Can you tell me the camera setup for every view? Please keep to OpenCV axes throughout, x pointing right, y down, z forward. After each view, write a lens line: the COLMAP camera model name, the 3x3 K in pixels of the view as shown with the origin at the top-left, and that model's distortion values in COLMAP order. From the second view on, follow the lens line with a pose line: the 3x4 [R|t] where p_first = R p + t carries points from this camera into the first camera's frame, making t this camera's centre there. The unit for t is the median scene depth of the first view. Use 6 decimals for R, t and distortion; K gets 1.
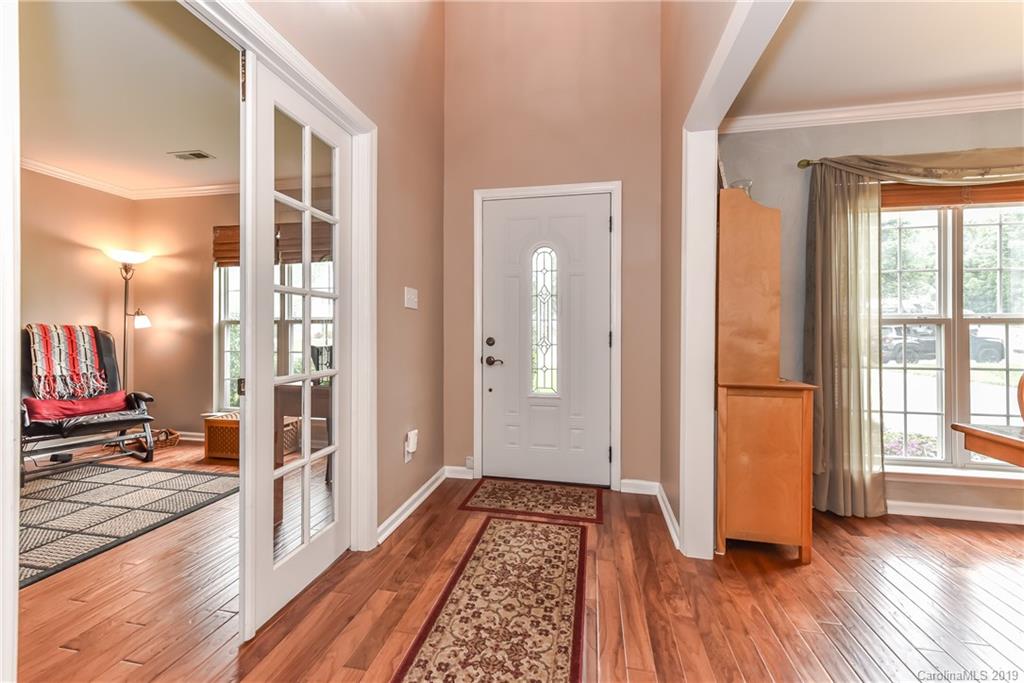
lens RADIAL K [[409.4, 0, 503.4], [0, 409.4, 340.5], [0, 0, 1]] dist [-0.008789, -0.000010]
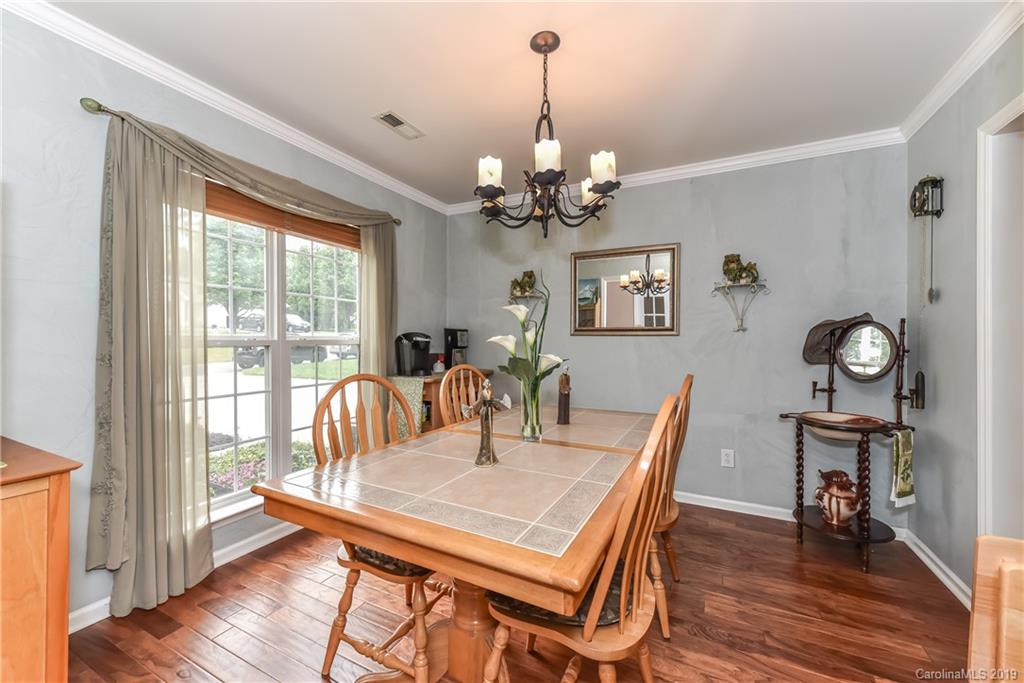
lens RADIAL K [[409.4, 0, 503.4], [0, 409.4, 340.5], [0, 0, 1]] dist [-0.008789, -0.000010]
pose [[0.278826, 0.000204, 0.960342, 0.305932], [-0.007320, 0.999971, 0.001913, -0.064308], [-0.960314, -0.007563, 0.278819, 0.185704]]
